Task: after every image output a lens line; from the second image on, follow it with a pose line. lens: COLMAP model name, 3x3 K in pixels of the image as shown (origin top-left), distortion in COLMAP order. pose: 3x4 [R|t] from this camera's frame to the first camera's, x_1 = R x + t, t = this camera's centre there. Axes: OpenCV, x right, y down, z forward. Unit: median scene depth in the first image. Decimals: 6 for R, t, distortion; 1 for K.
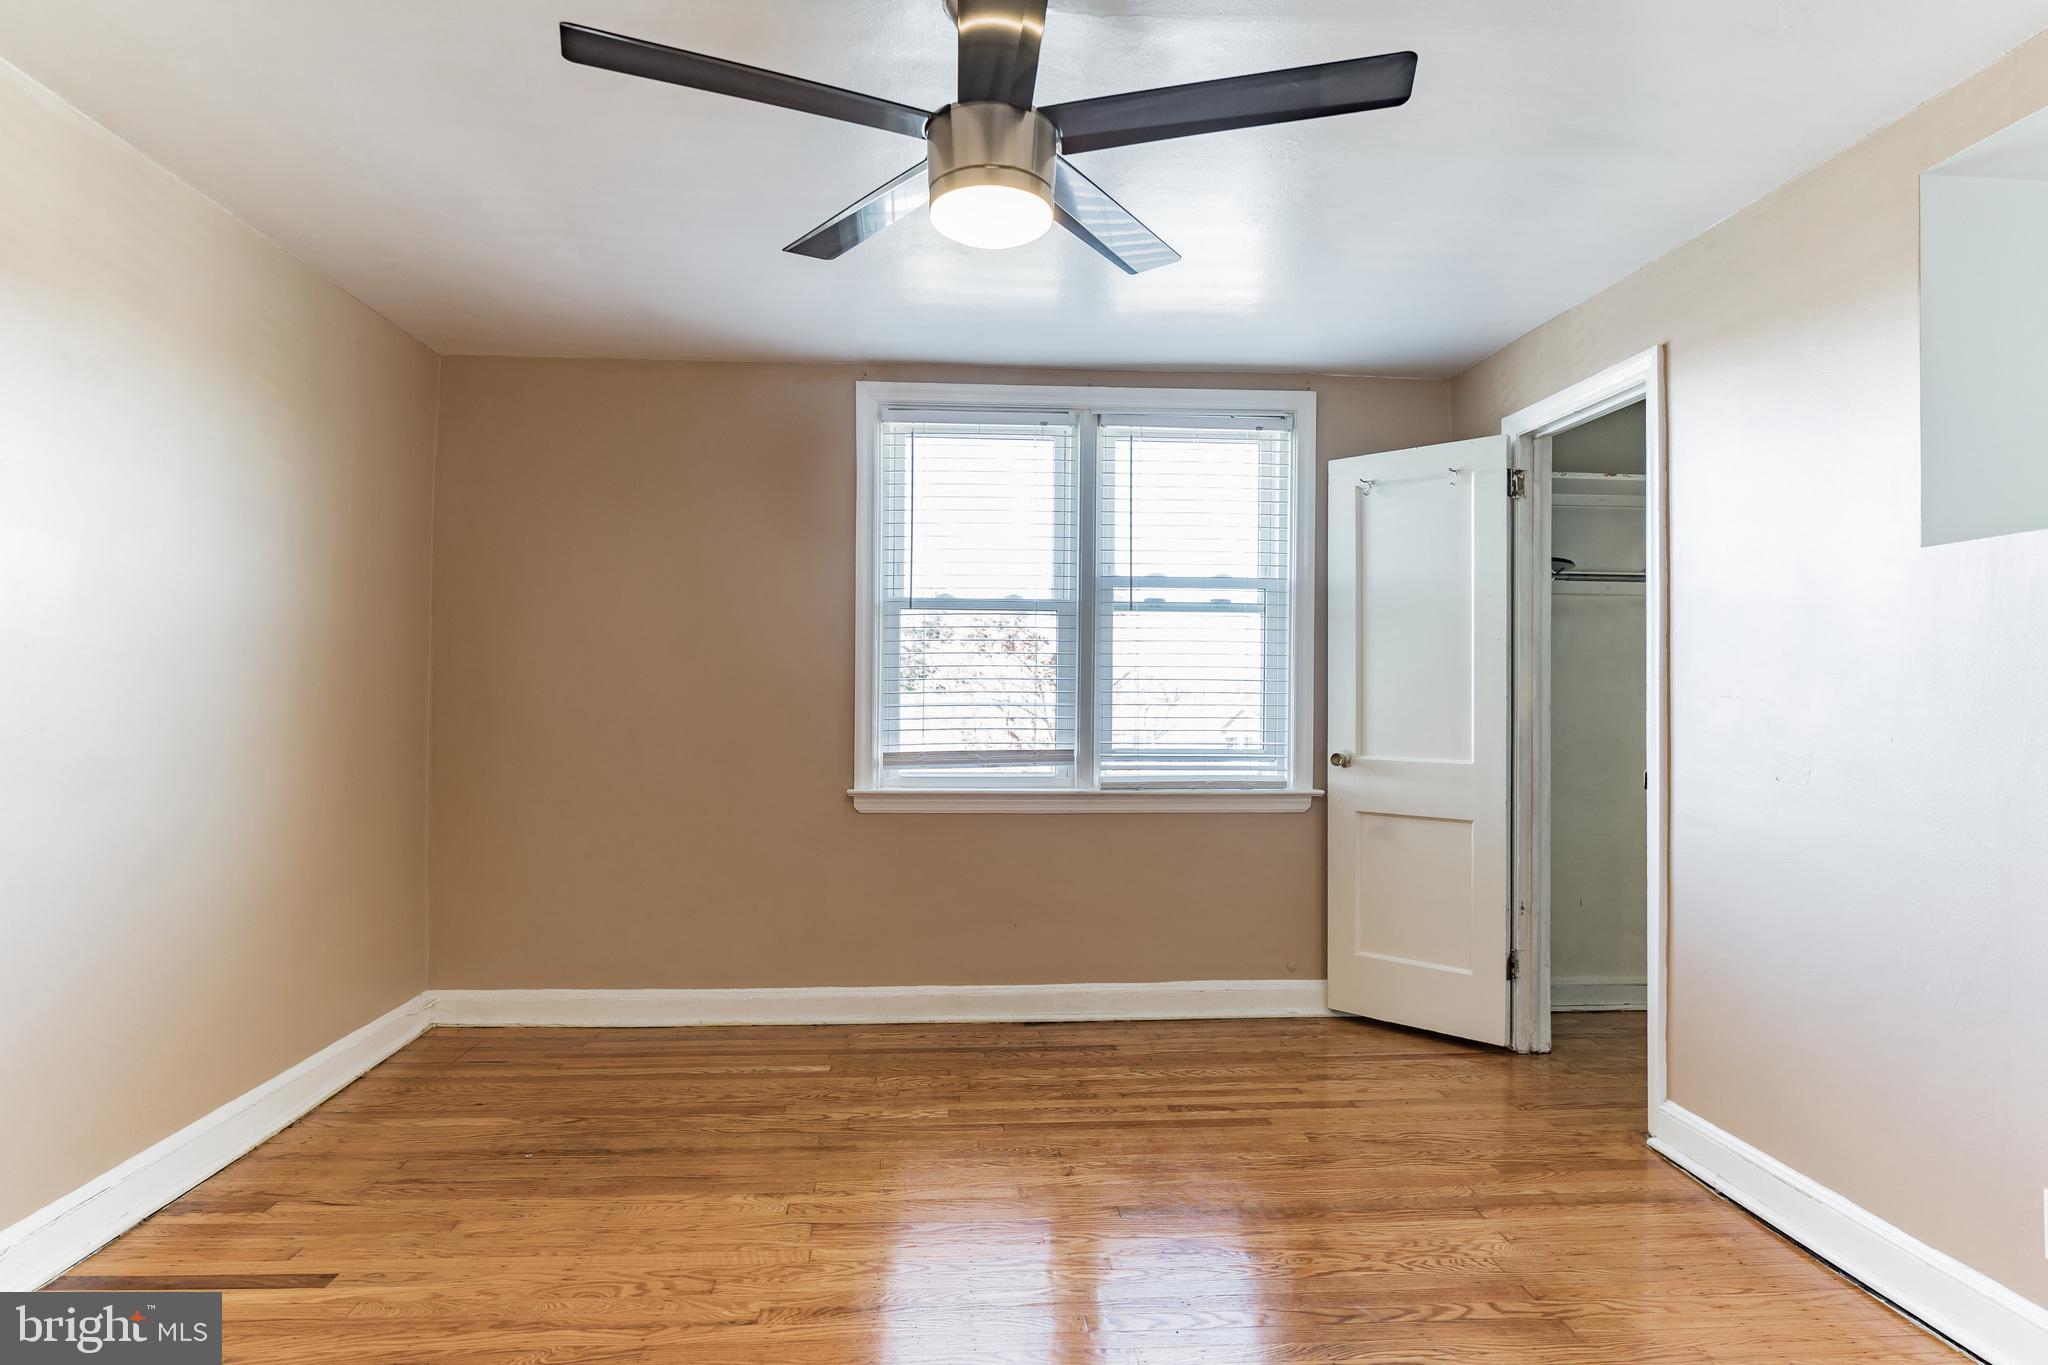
lens RADIAL K [[1061.4, 0, 1023.9], [0, 1061.4, 682.8], [0, 0, 1]] dist [-0.008608, 0.001694]
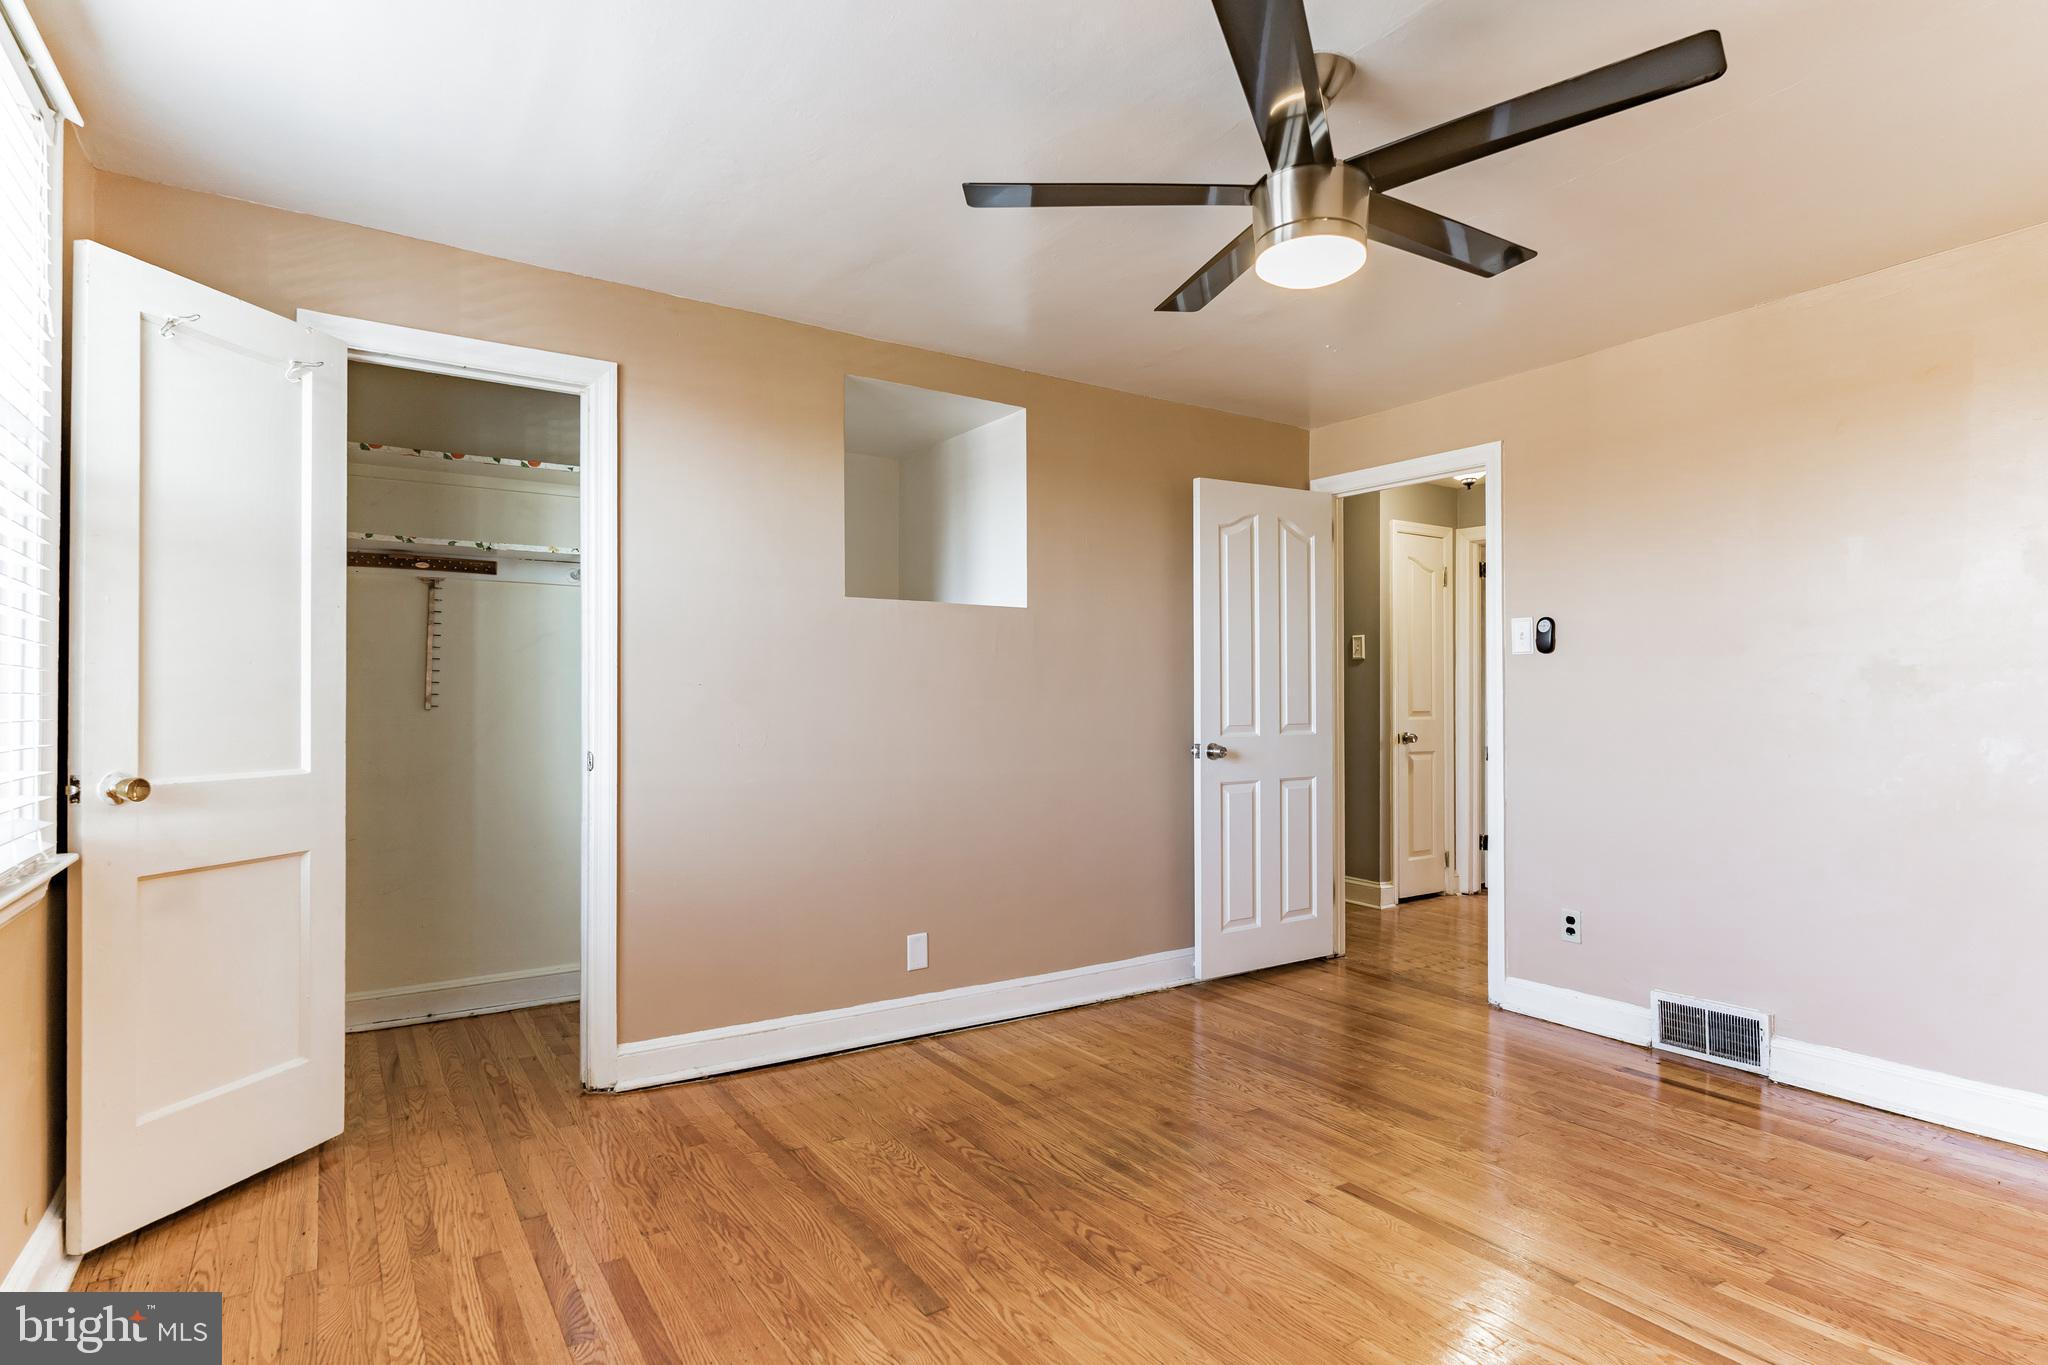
lens RADIAL K [[1061.4, 0, 1024.0], [0, 1061.4, 681.9], [0, 0, 1]] dist [-0.008608, 0.001694]
pose [[-0.495462, 0.005929, 0.868610, -0.431599], [-0.011622, 0.999842, -0.013454, 0.017192], [-0.868552, -0.016761, -0.495315, 0.883216]]
